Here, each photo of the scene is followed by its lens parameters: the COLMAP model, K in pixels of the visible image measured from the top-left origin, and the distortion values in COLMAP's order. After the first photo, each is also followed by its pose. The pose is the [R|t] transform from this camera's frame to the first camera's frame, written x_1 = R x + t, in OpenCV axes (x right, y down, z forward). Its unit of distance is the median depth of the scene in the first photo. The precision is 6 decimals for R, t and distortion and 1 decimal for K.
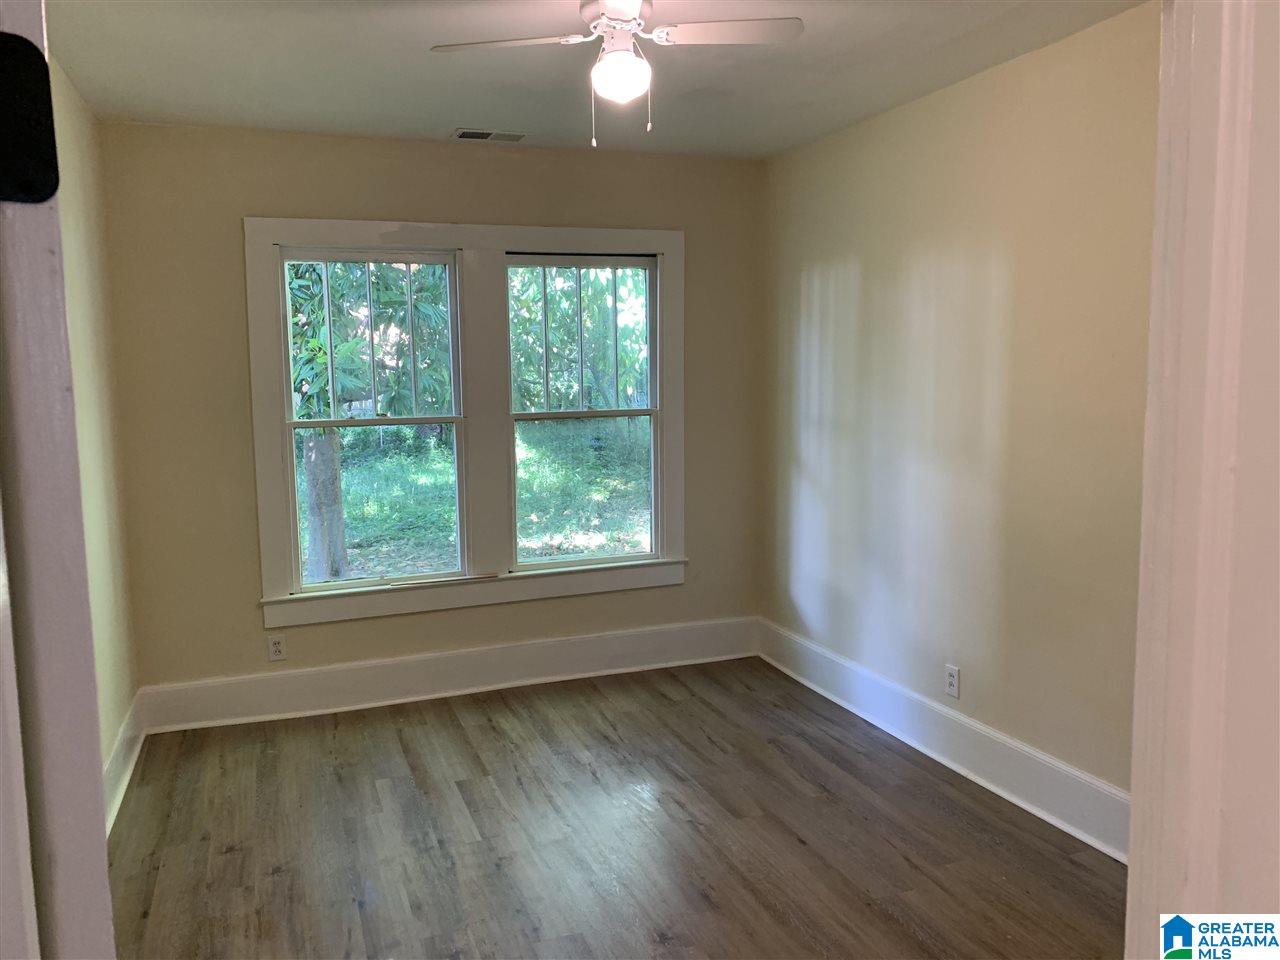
lens RADIAL K [[977.3, 0, 640.4], [0, 977.3, 486.6], [0, 0, 1]] dist [0.011257, -0.020305]
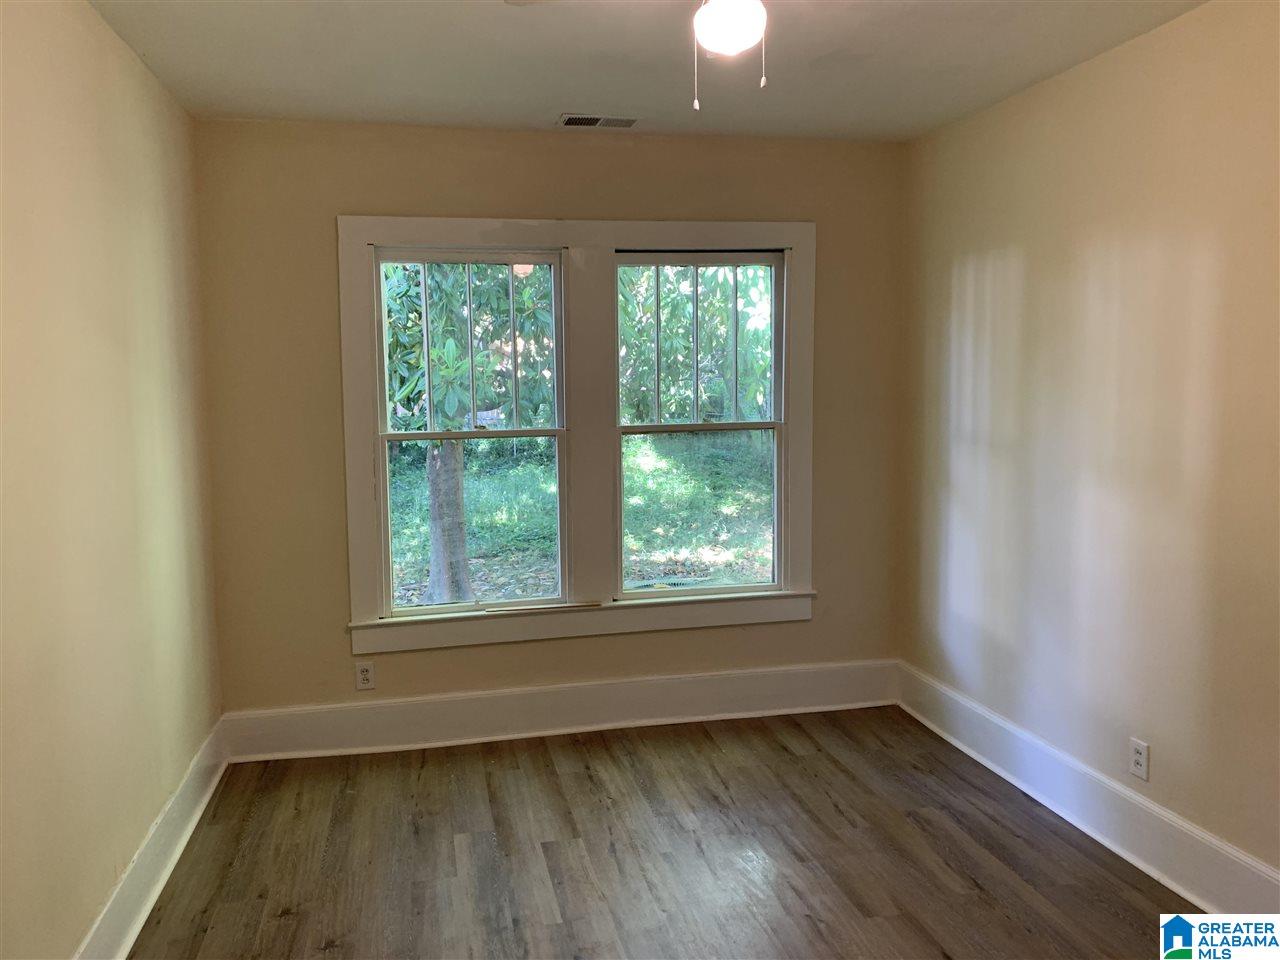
lens RADIAL K [[977.3, 0, 633.3], [0, 977.3, 469.5], [0, 0, 1]] dist [0.011257, -0.020305]
pose [[0.988995, 0.013927, -0.147290, 0.016477], [-0.017721, 0.999543, -0.024479, -0.013608], [0.146882, 0.026820, 0.988790, 0.113953]]
